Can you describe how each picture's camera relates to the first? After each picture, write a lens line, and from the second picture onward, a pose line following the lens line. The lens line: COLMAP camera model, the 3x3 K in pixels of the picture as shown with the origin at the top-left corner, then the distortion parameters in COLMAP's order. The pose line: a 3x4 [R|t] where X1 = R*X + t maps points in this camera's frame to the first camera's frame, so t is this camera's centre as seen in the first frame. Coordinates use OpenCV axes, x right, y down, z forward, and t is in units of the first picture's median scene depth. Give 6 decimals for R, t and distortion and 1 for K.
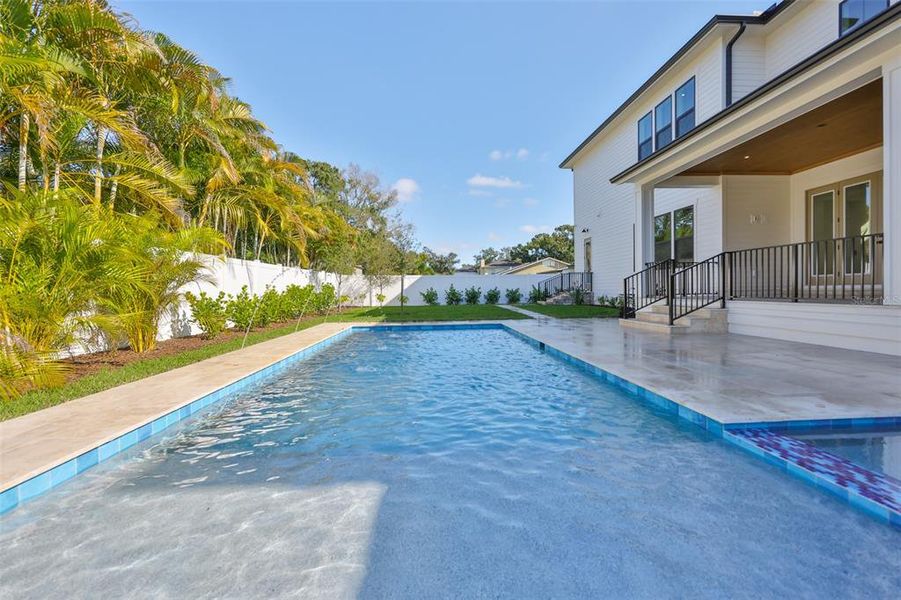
lens RADIAL K [[390.5, 0, 450.7], [0, 390.5, 294.7], [0, 0, 1]] dist [-0.000561, 0.001508]
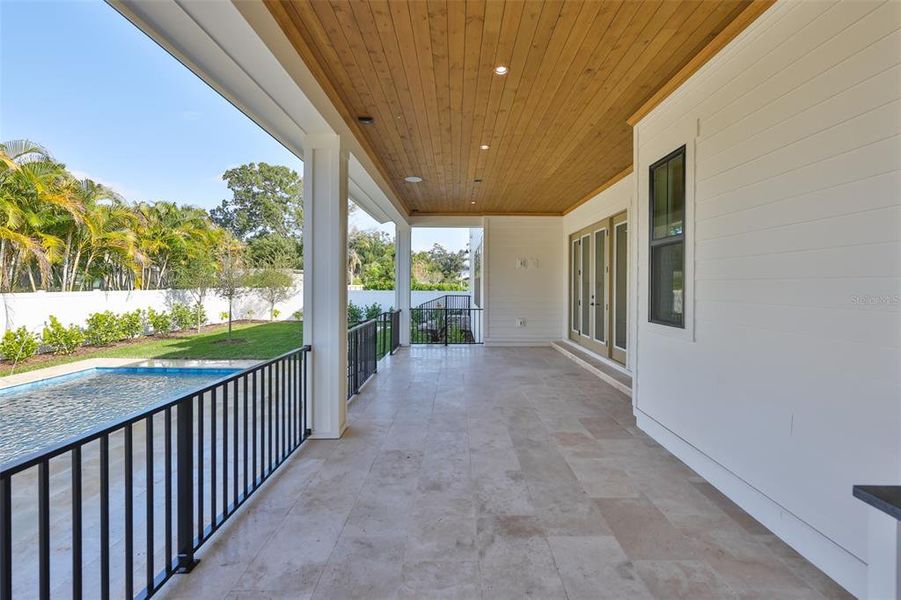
lens RADIAL K [[390.5, 0, 457.6], [0, 390.5, 294.6], [0, 0, 1]] dist [-0.000561, 0.001508]
pose [[0.998003, 0.024696, -0.058139, 0.323954], [-0.023768, 0.999580, 0.016599, -0.063773], [0.058525, -0.015184, 0.998170, 0.040279]]
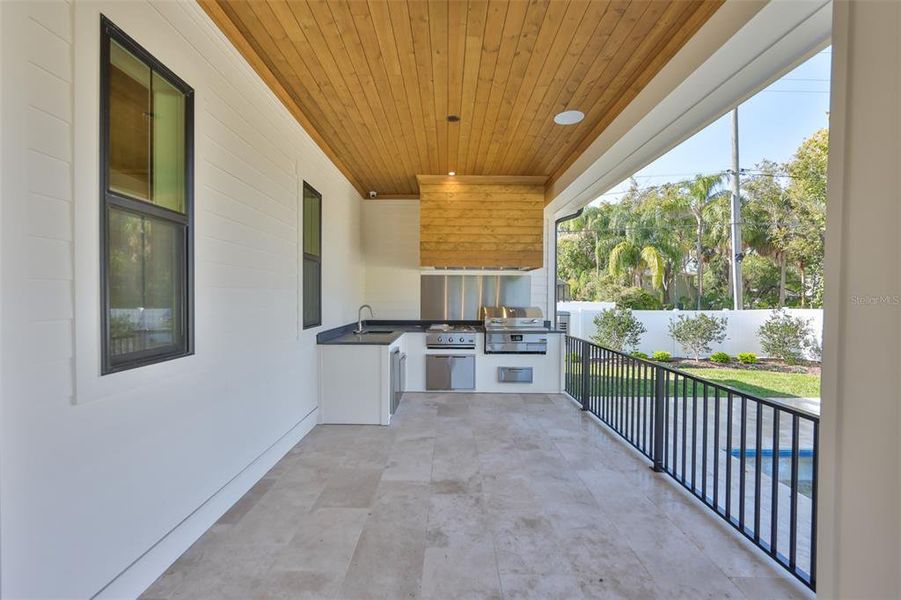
lens RADIAL K [[390.5, 0, 448.7], [0, 390.5, 302.0], [0, 0, 1]] dist [-0.000561, 0.001508]
pose [[-0.998127, 0.012678, 0.059842, 0.327146], [0.013997, 0.999667, 0.021668, -0.065827], [-0.059548, 0.022465, -0.997973, 0.283232]]
